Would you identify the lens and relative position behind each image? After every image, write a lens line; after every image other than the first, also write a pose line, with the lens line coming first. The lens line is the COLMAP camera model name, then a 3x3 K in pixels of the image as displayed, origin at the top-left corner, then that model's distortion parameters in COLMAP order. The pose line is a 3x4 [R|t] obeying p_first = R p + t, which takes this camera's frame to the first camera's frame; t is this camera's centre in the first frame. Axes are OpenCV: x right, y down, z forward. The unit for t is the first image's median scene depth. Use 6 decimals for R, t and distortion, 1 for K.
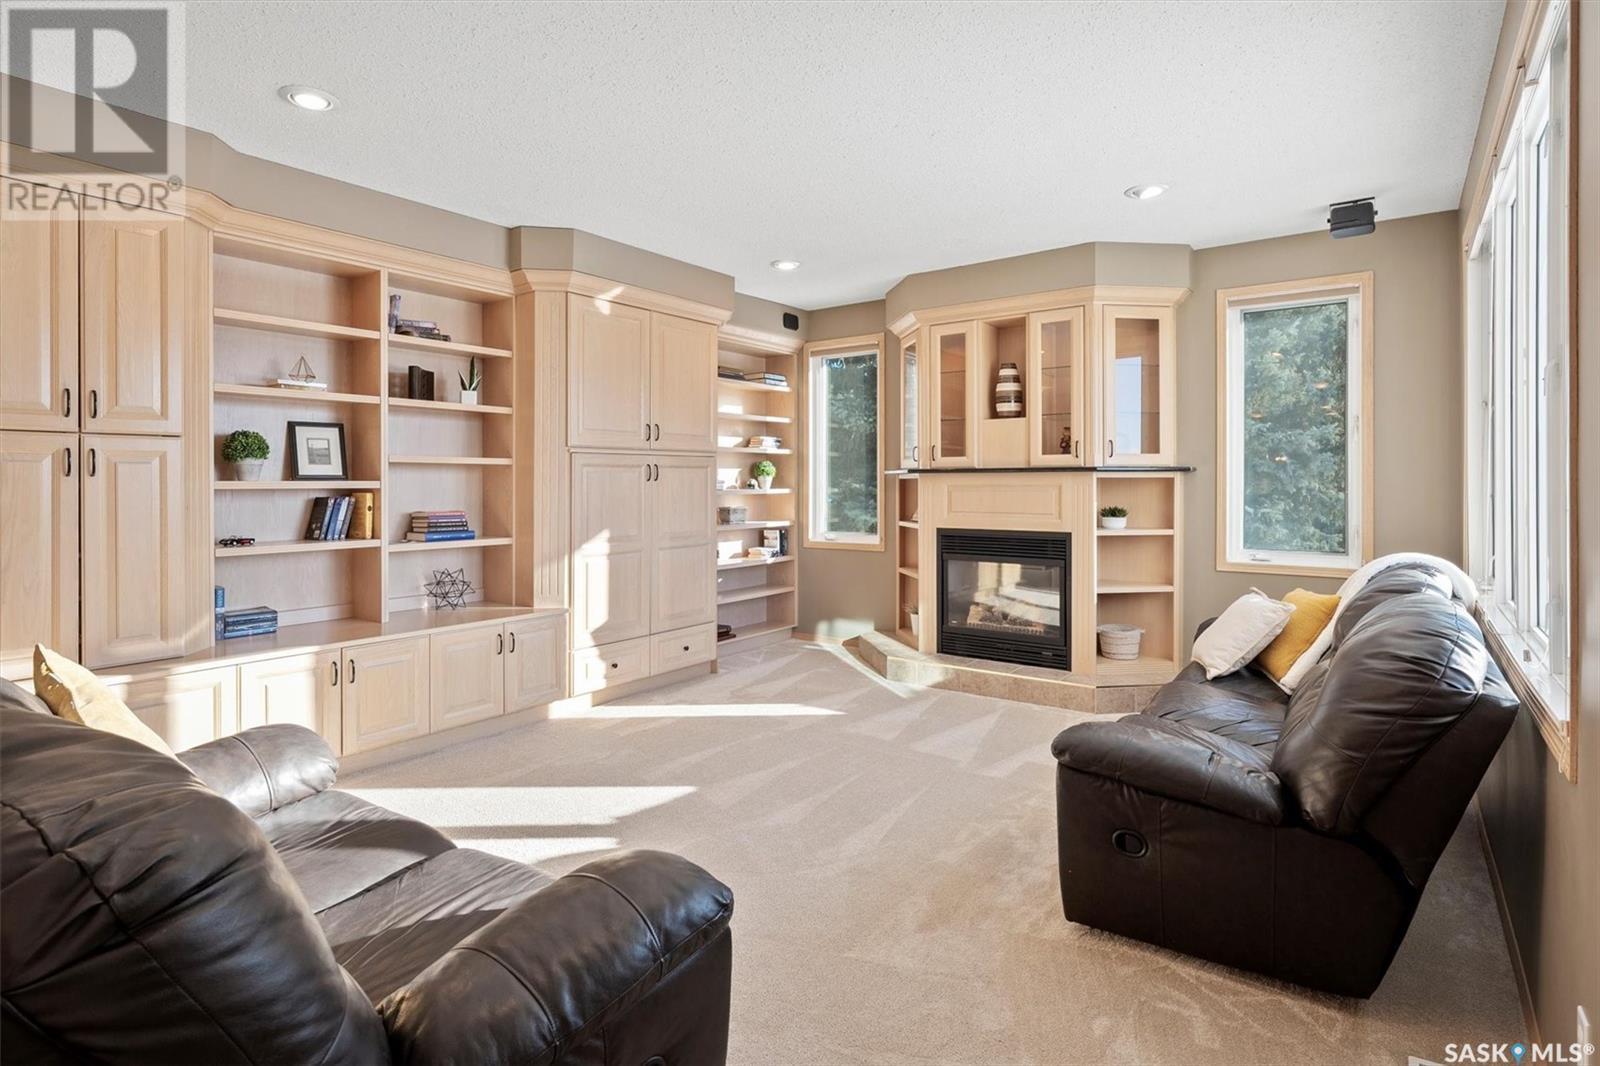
lens RADIAL K [[811.7, 0, 810.8], [0, 811.7, 478.6], [0, 0, 1]] dist [0.000373, 0.000086]
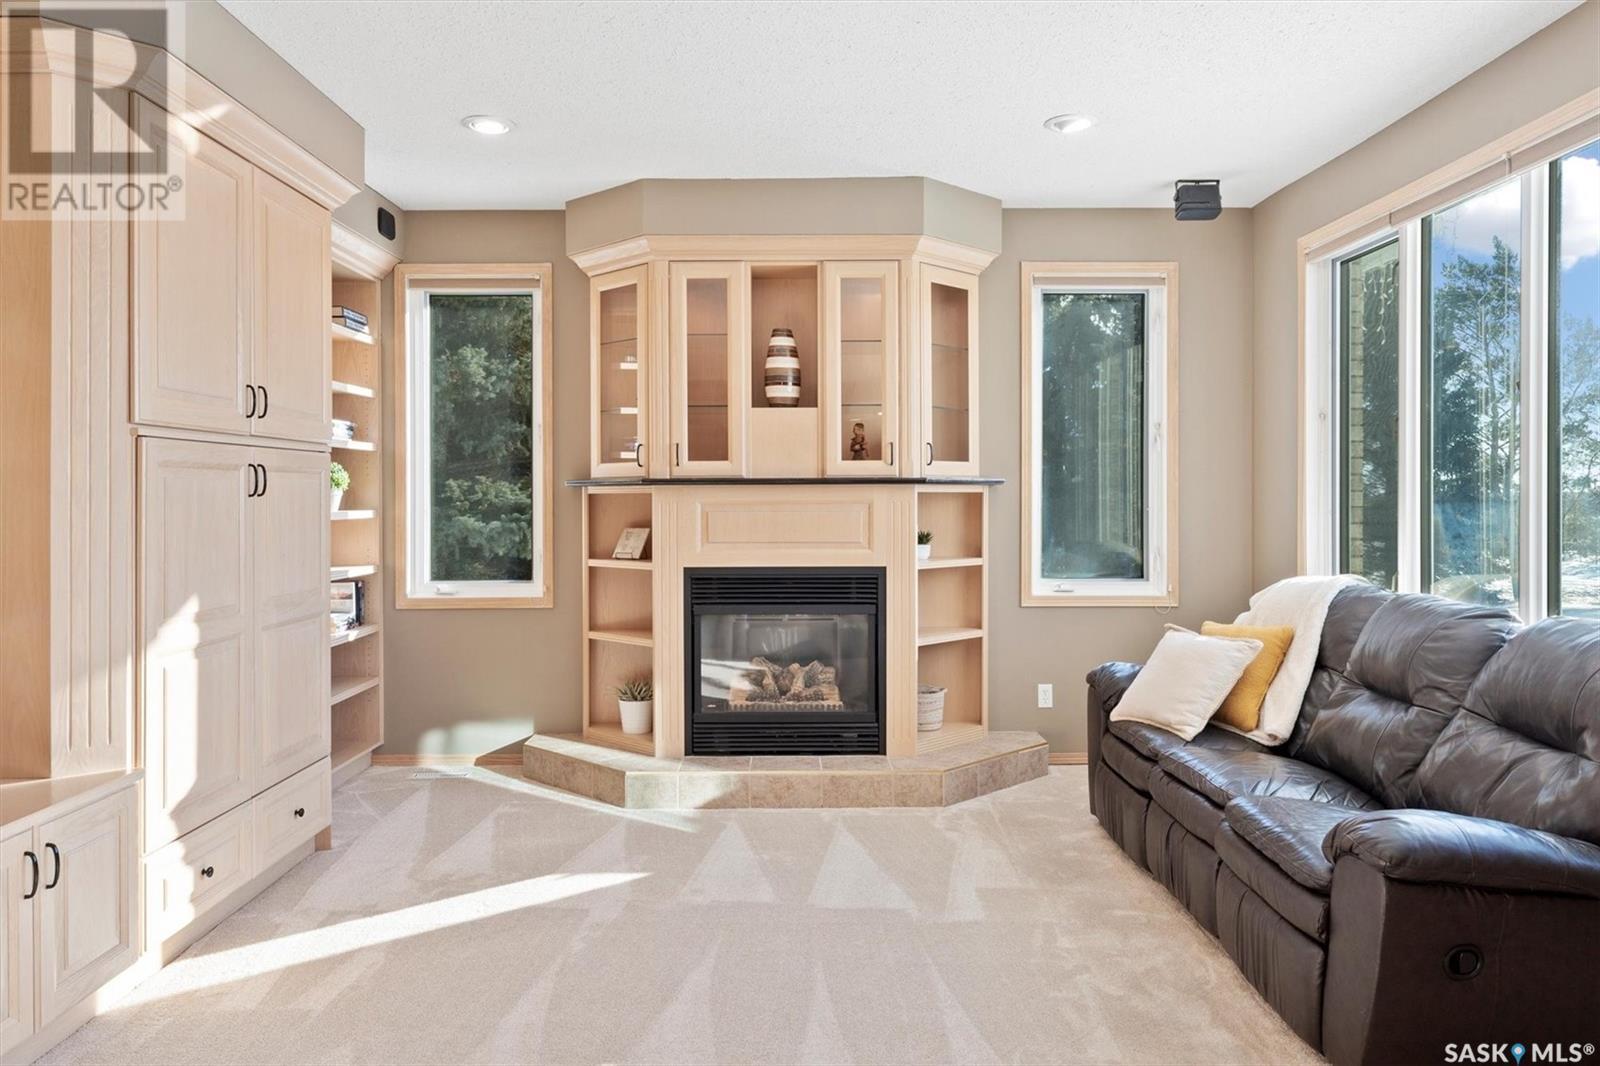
lens RADIAL K [[1108.8, 0, 799.2], [0, 1108.8, 500.3], [0, 0, 1]] dist [0.003965, 0.000926]
pose [[0.805846, -0.002406, 0.592121, -0.316149], [-0.000938, 0.999985, 0.005340, 0.000819], [-0.592125, -0.004859, 0.805831, 0.220912]]
